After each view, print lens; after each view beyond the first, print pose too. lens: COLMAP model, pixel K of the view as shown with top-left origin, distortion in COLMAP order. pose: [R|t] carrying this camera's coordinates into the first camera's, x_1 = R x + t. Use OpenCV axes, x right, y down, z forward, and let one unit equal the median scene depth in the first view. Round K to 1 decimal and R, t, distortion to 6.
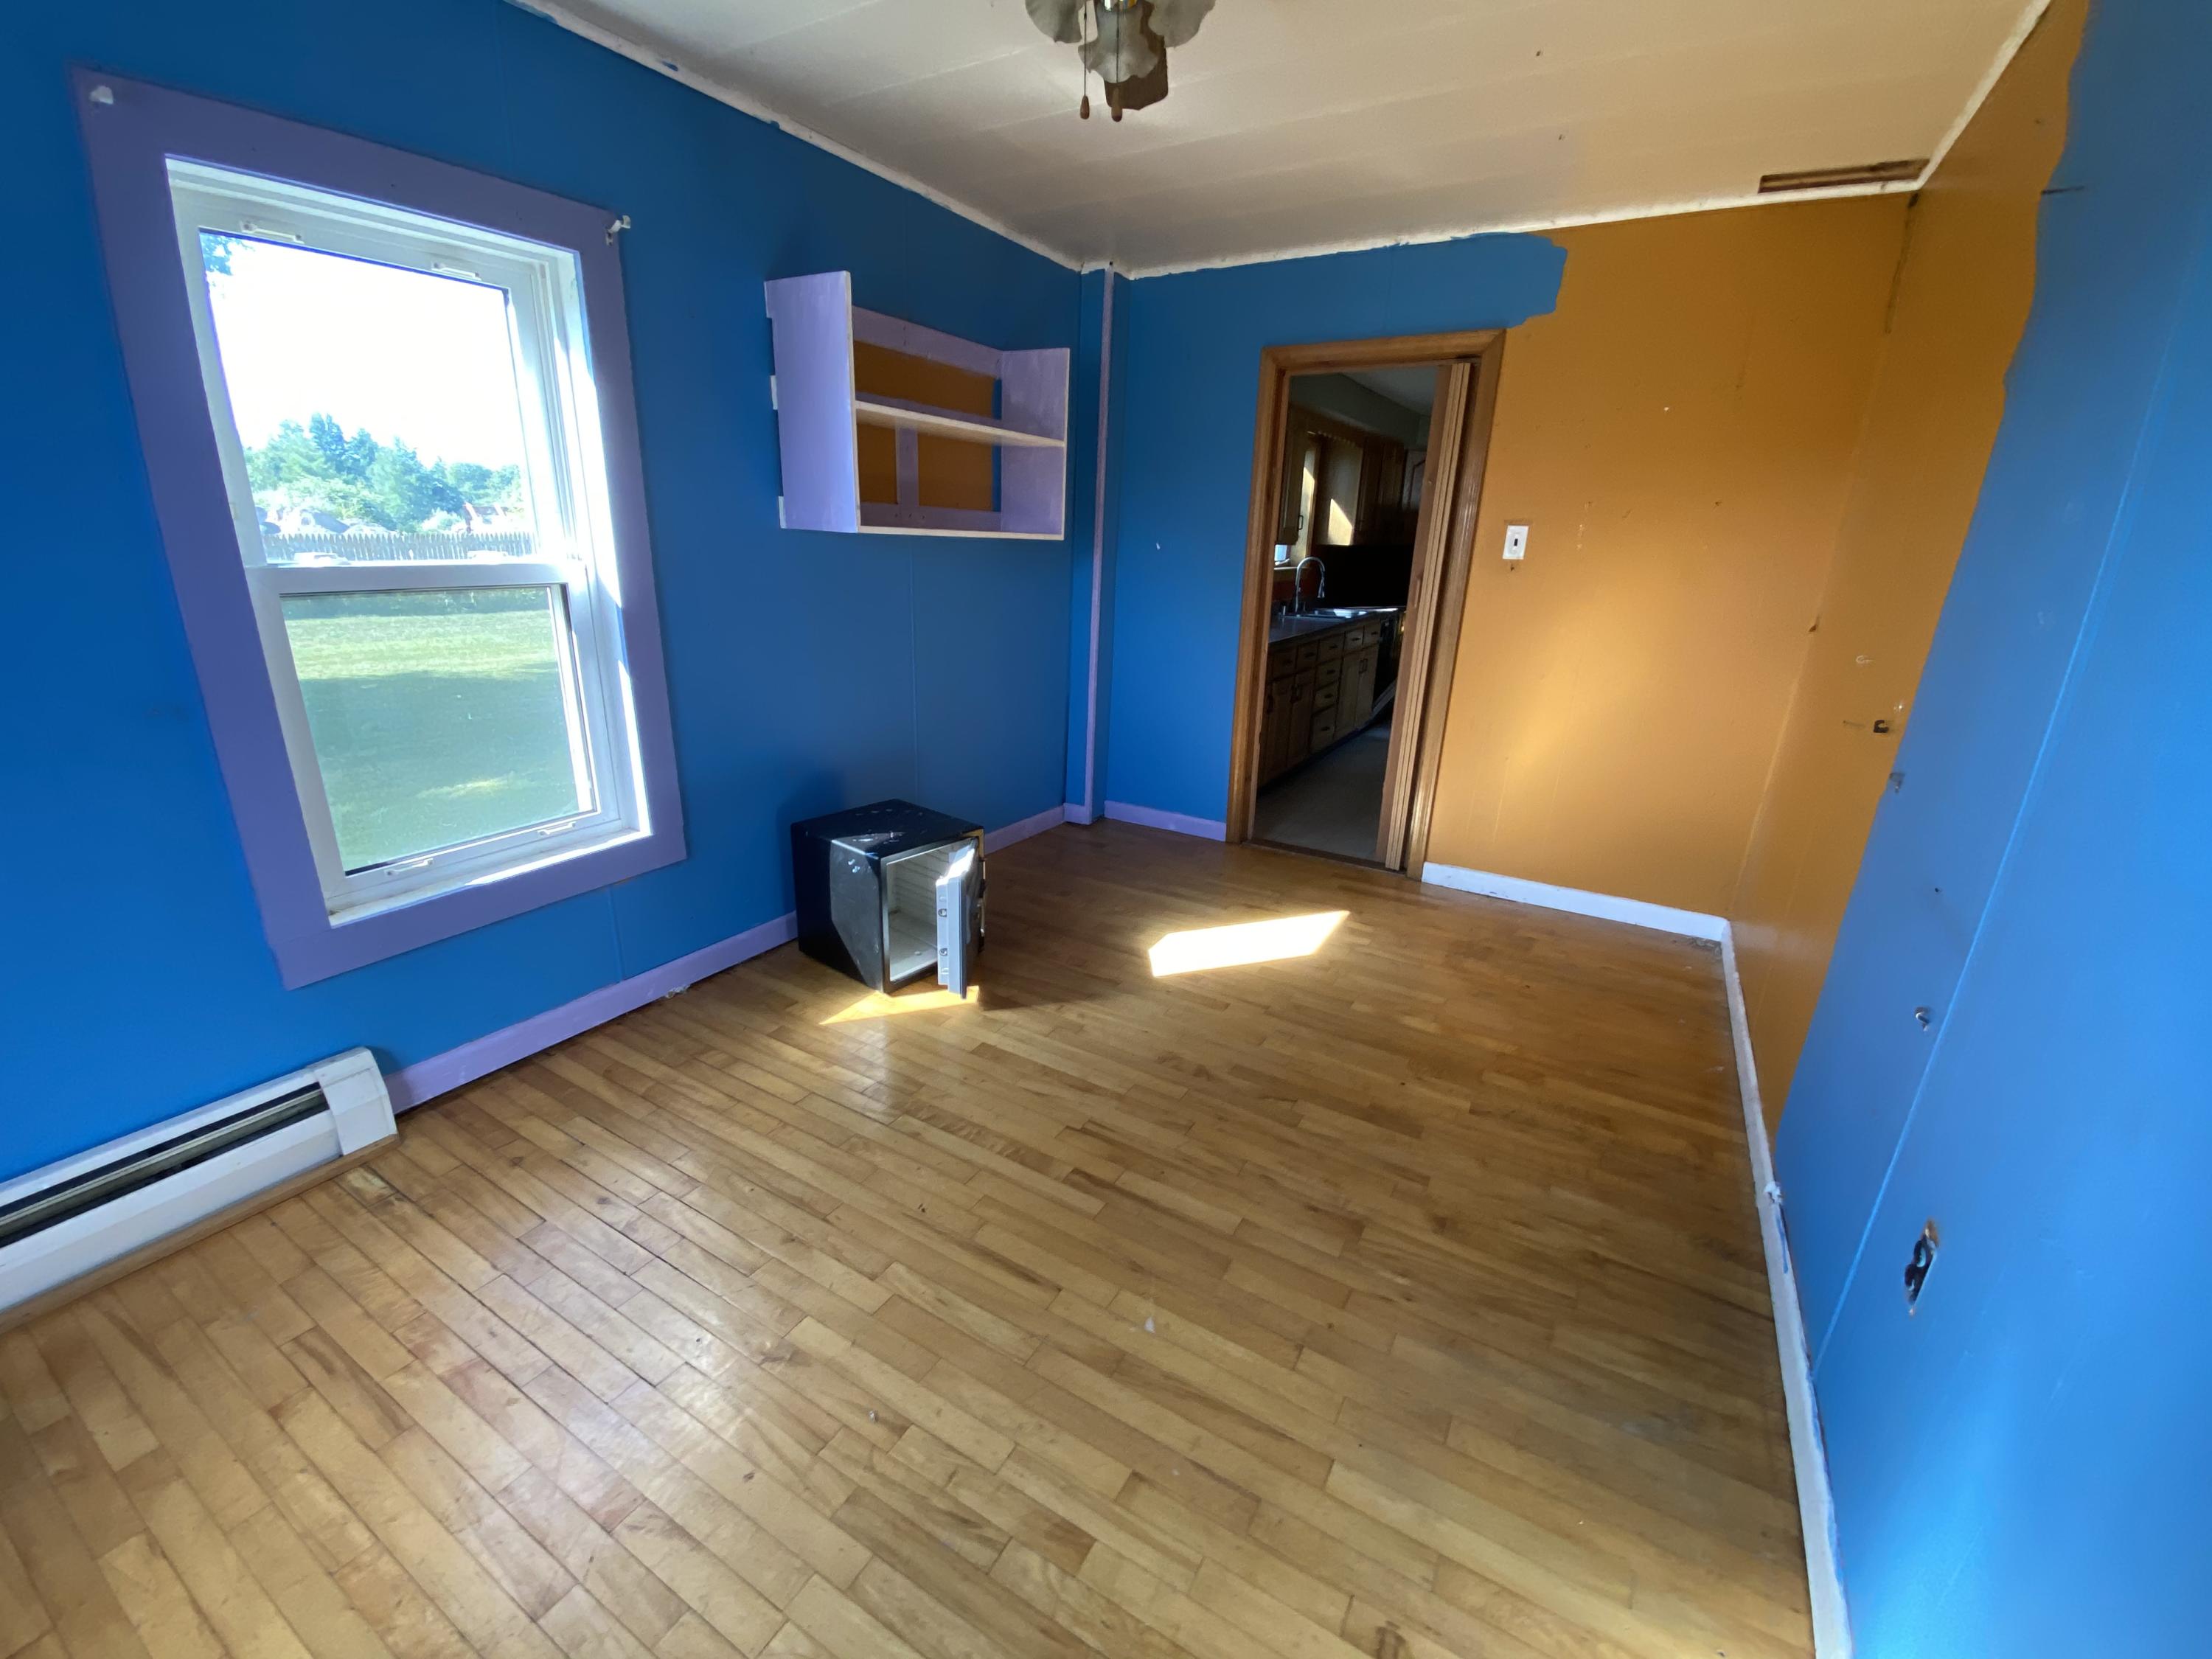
lens RADIAL K [[910.6, 0, 1107.3], [0, 910.6, 830.0], [0, 0, 1]] dist [-0.002913, -0.000604]
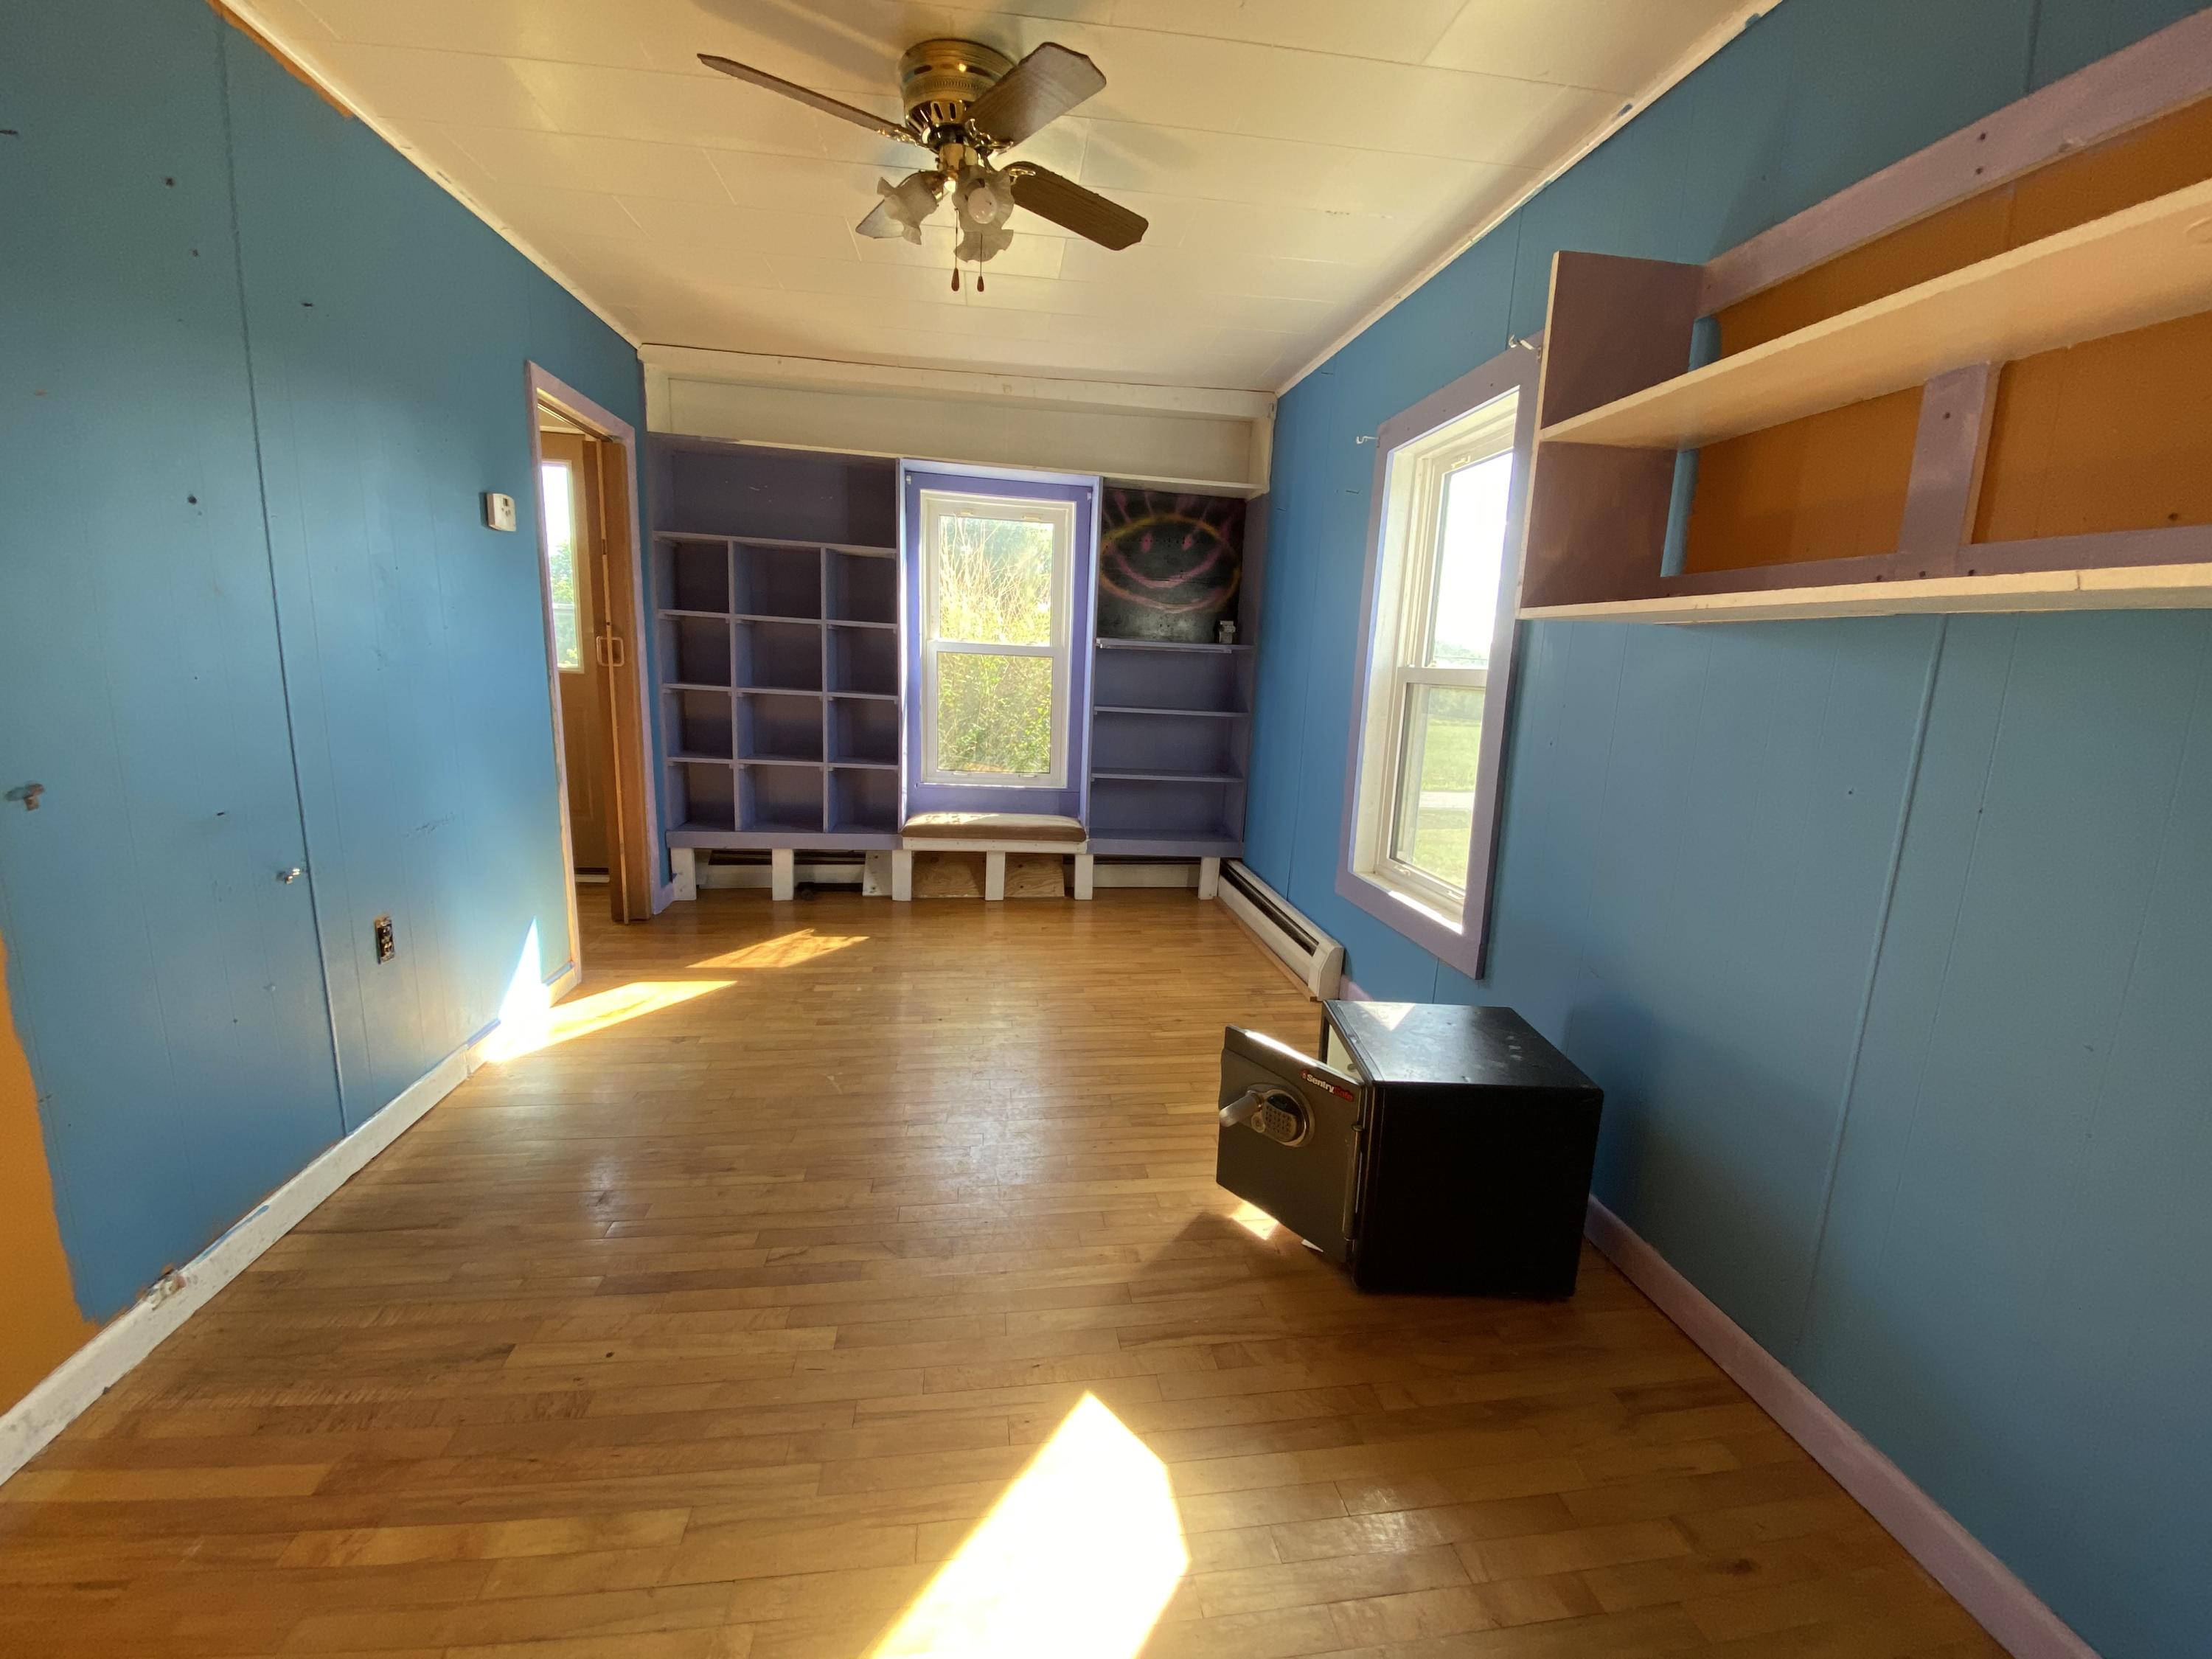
lens RADIAL K [[910.6, 0, 1112.5], [0, 910.6, 820.9], [0, 0, 1]] dist [-0.002913, -0.000604]
pose [[-0.781581, 0.055143, -0.621361, 0.465073], [-0.250596, 0.884421, 0.393702, -0.455620], [0.571255, 0.463421, -0.677428, 1.595185]]
